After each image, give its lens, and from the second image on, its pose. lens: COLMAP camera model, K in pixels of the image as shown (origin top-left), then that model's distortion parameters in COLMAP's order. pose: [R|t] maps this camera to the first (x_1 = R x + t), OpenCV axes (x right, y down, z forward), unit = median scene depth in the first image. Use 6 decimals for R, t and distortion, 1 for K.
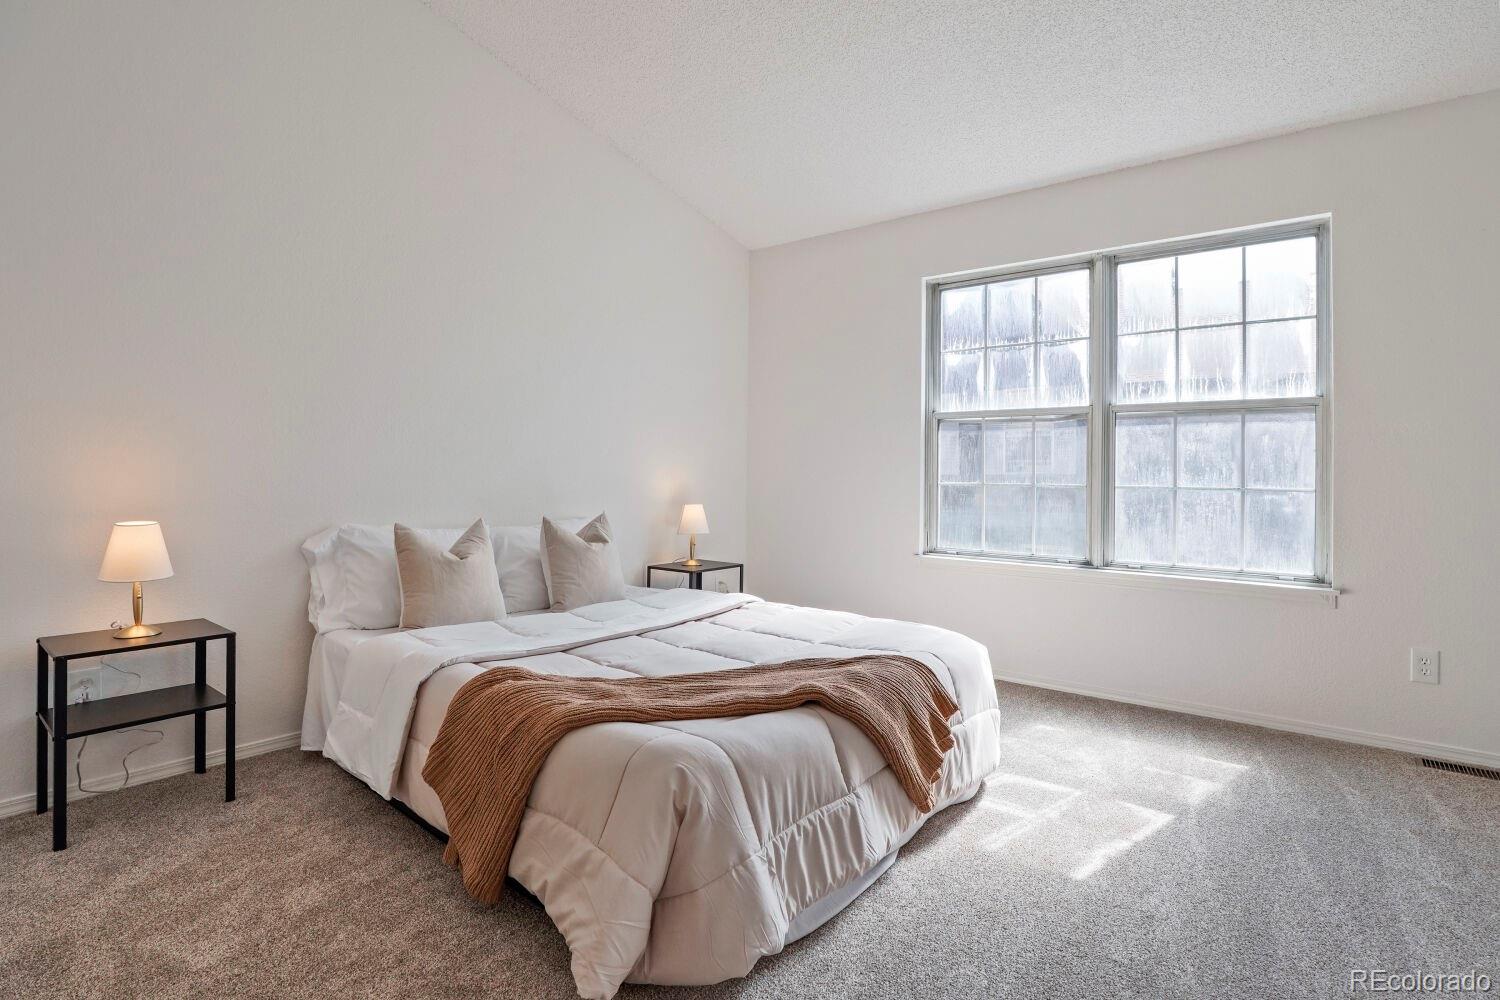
lens RADIAL K [[729.0, 0, 797.1], [0, 729.0, 467.2], [0, 0, 1]] dist [-0.024027, 0.000758]
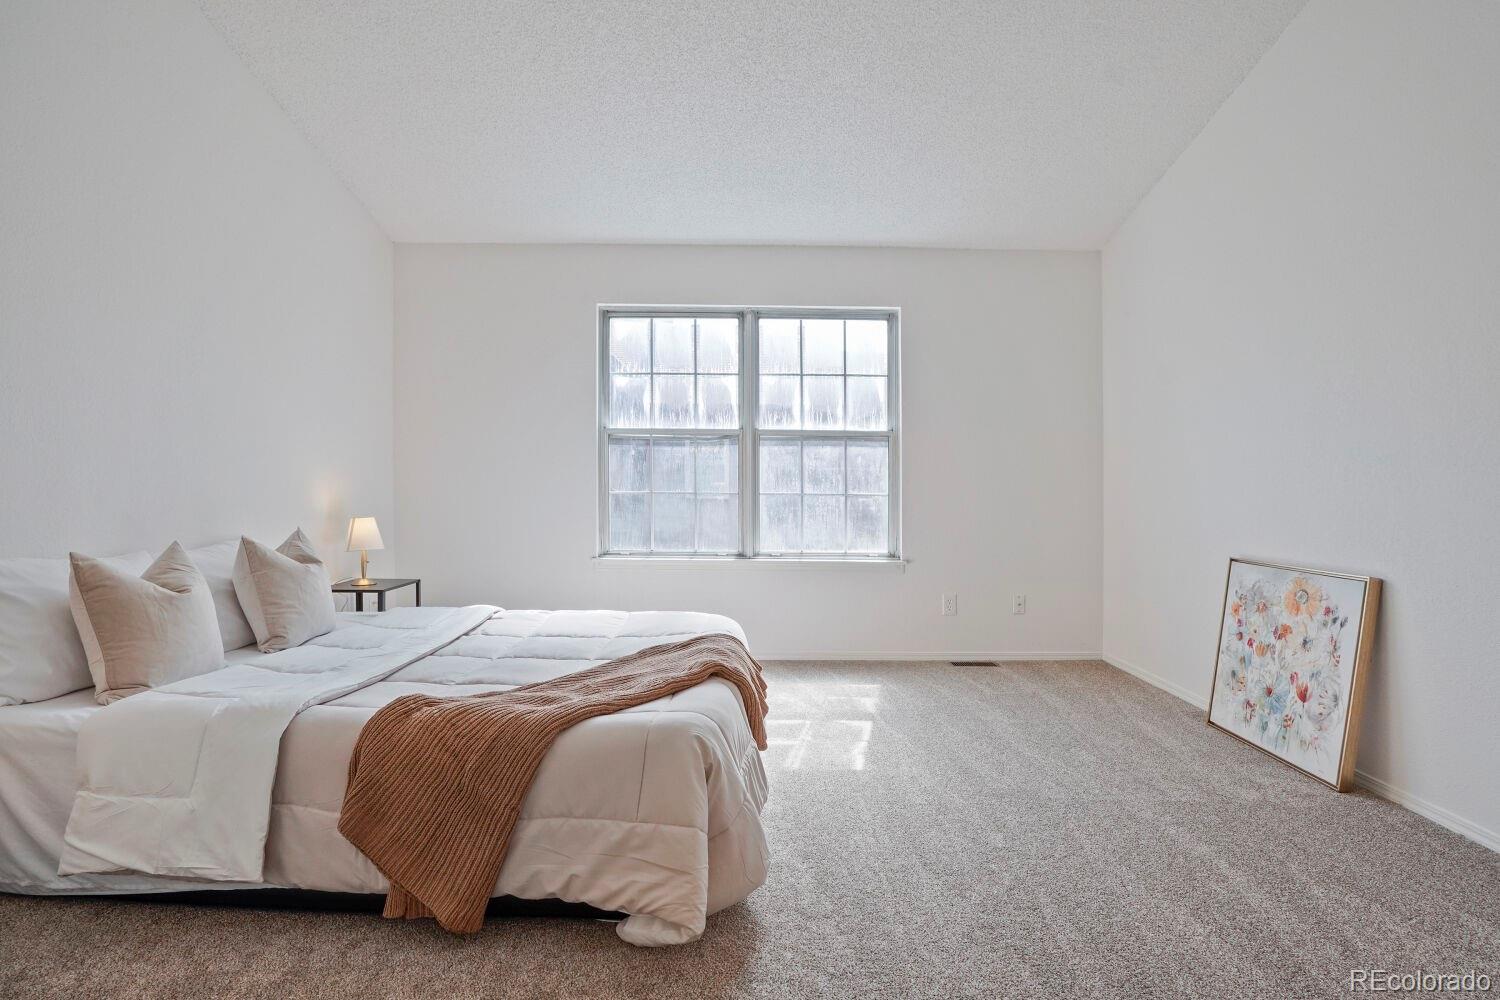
lens RADIAL K [[713.0, 0, 750.1], [0, 713.0, 484.6], [0, 0, 1]] dist [-0.023350, 0.000530]
pose [[0.791561, -0.001780, 0.611087, -0.358114], [-0.004951, 0.999944, 0.009325, -0.000395], [-0.611070, -0.010407, 0.791508, 0.019435]]
